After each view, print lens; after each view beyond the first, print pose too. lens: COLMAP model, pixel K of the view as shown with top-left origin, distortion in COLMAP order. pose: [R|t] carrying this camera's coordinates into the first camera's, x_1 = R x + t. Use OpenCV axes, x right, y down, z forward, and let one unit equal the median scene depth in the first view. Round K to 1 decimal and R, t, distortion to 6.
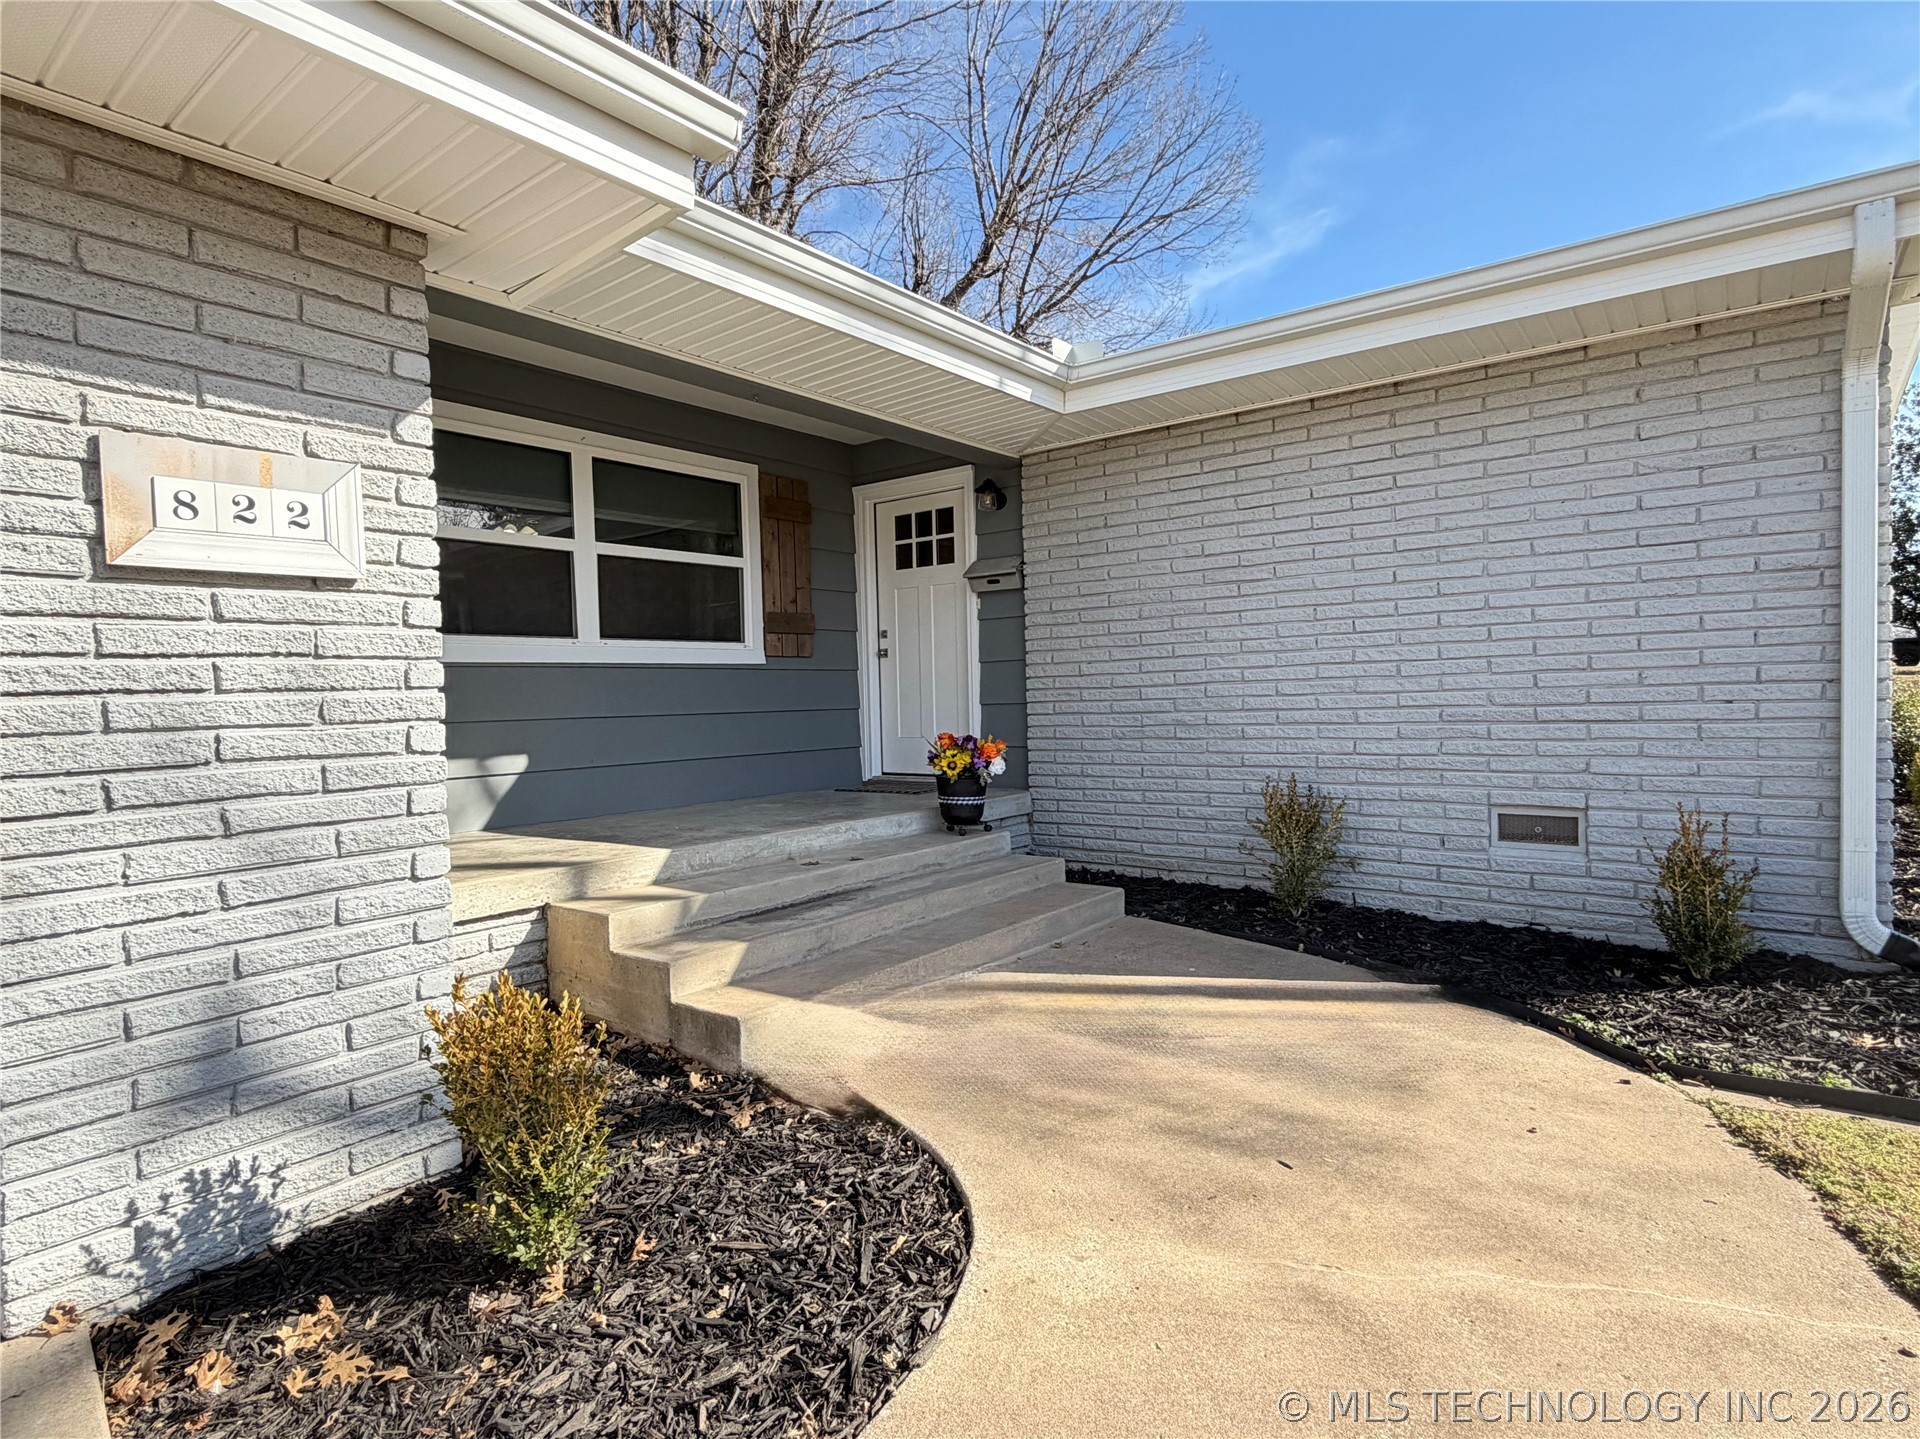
lens RADIAL K [[1033.1, 0, 954.1], [0, 1033.1, 730.6], [0, 0, 1]] dist [-0.000533, -0.000691]
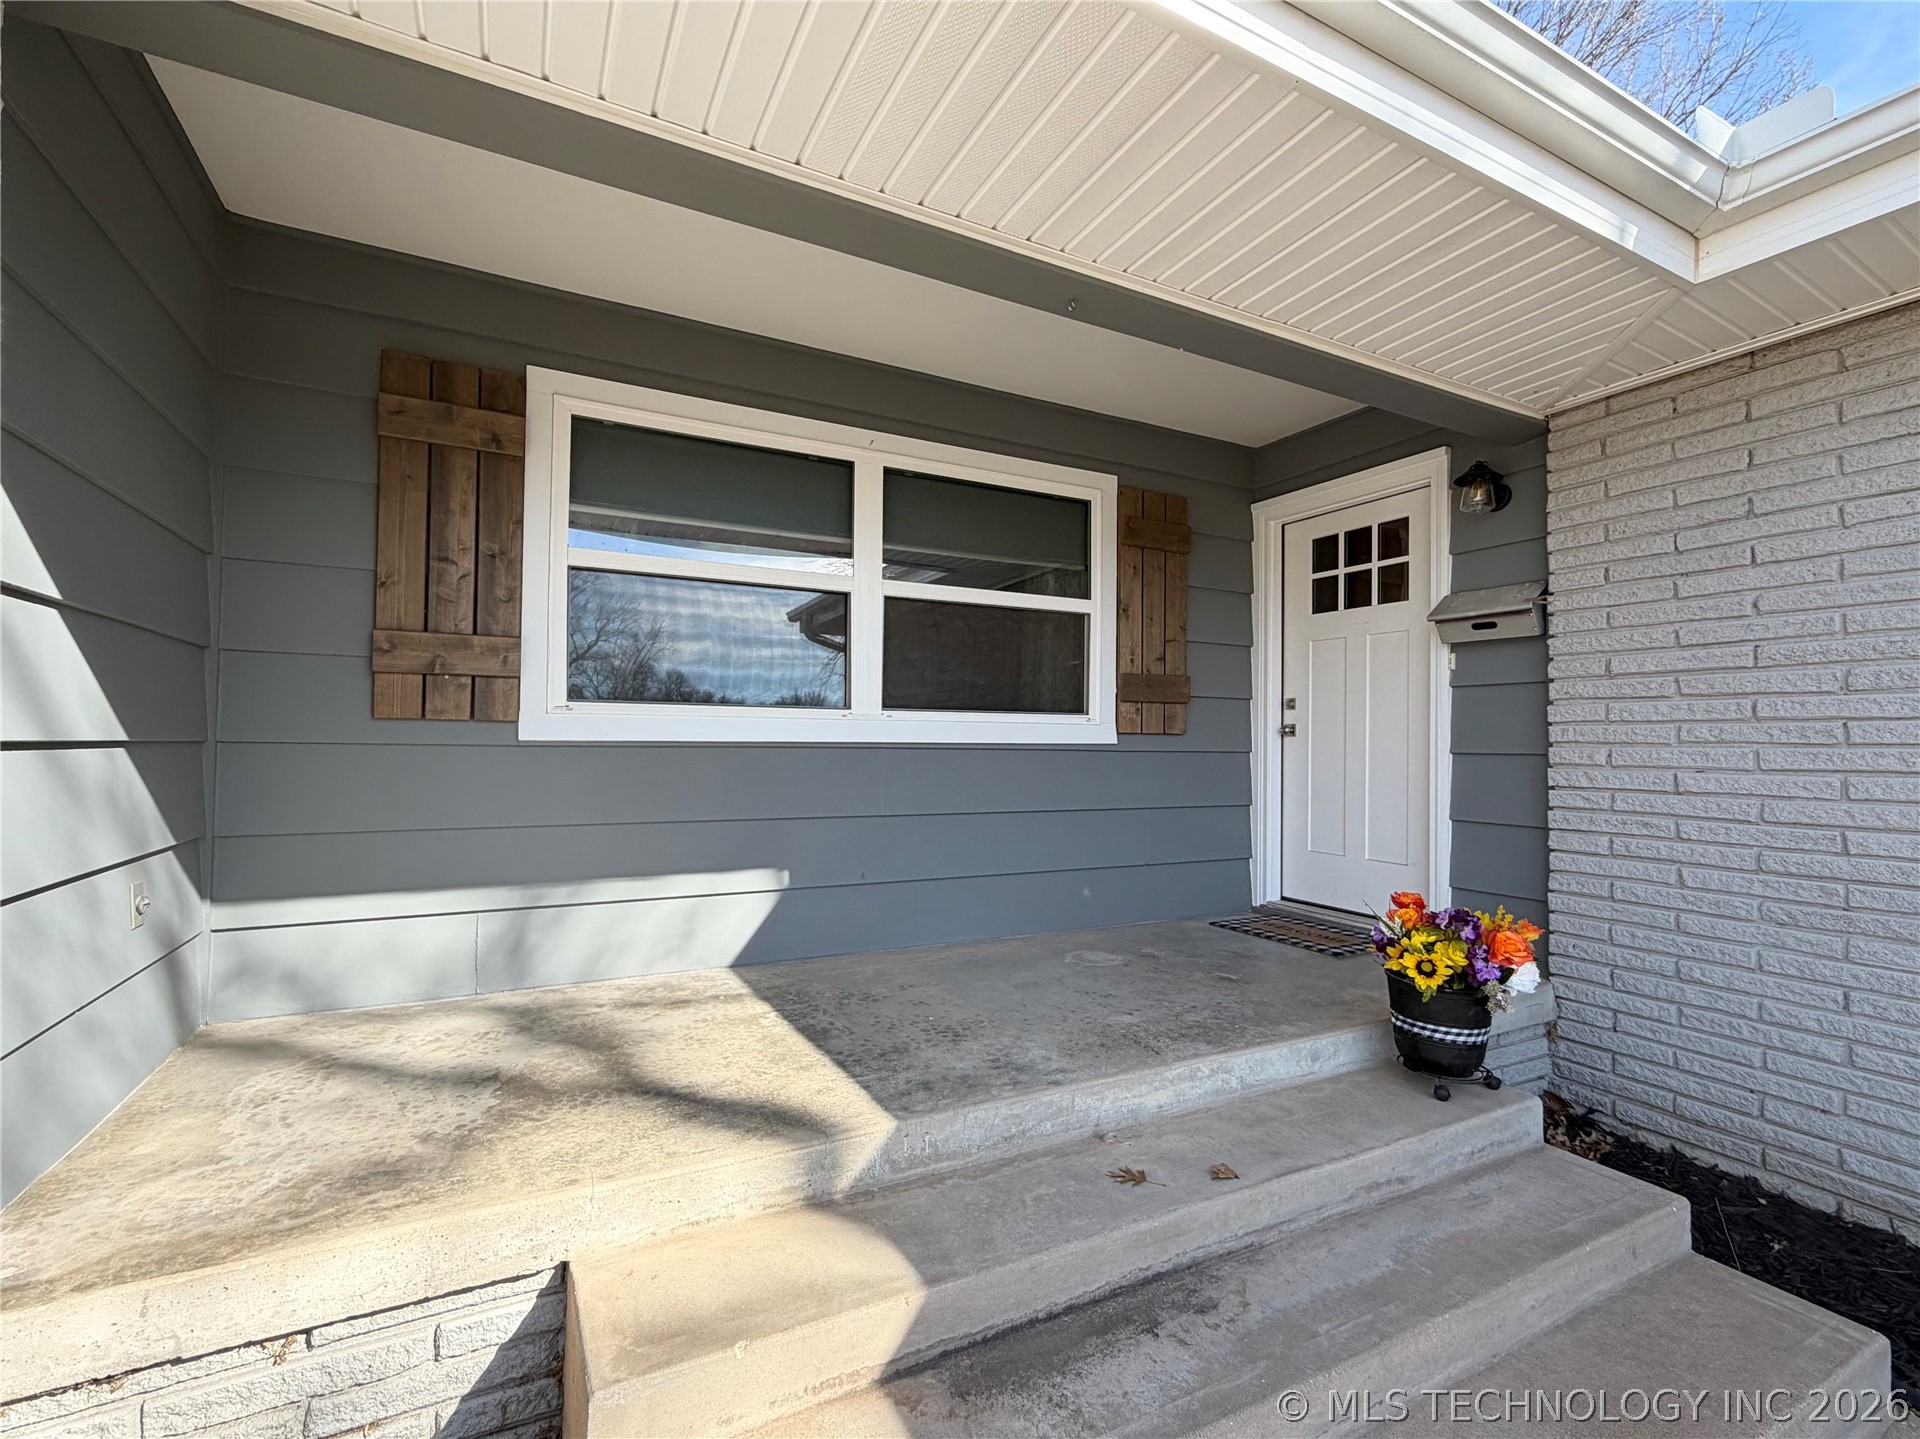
lens RADIAL K [[865.7, 0, 959.2], [0, 865.7, 722.3], [0, 0, 1]] dist [0.000669, 0.000381]
pose [[0.910704, 0.027706, -0.412128, -0.034485], [-0.049150, 0.997928, -0.041522, -0.052174], [0.410124, 0.058070, 0.910179, 0.422814]]
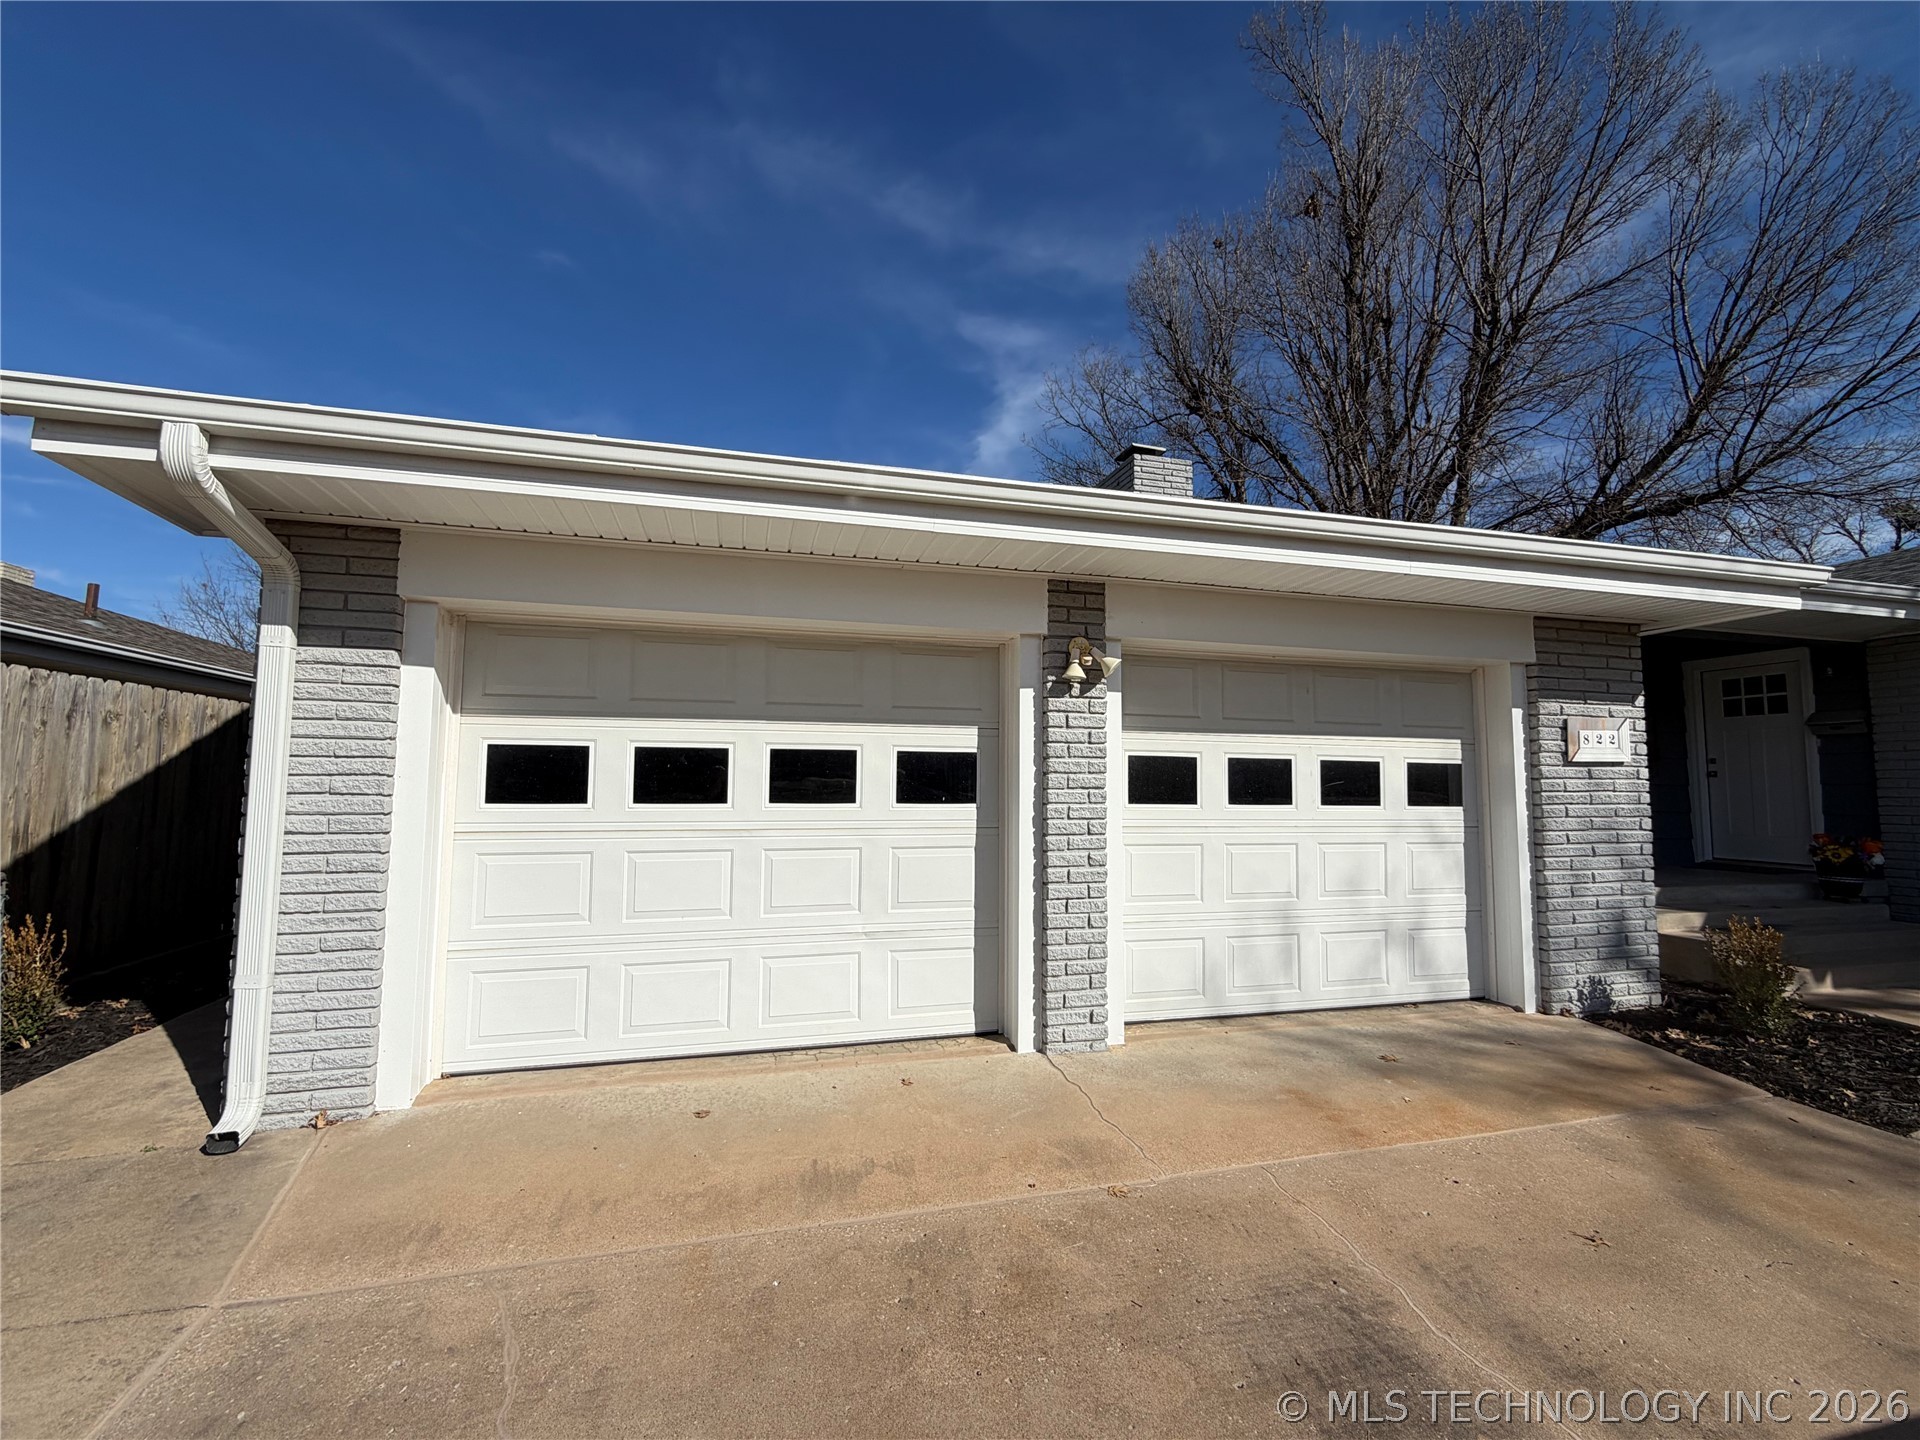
lens RADIAL K [[833.4, 0, 948.5], [0, 833.4, 719.9], [0, 0, 1]] dist [0.001313, 0.000354]
pose [[0.804326, -0.016272, -0.593965, -0.275214], [-0.048470, 0.994497, -0.092881, 0.010940], [0.592208, 0.103496, 0.799111, -0.672695]]
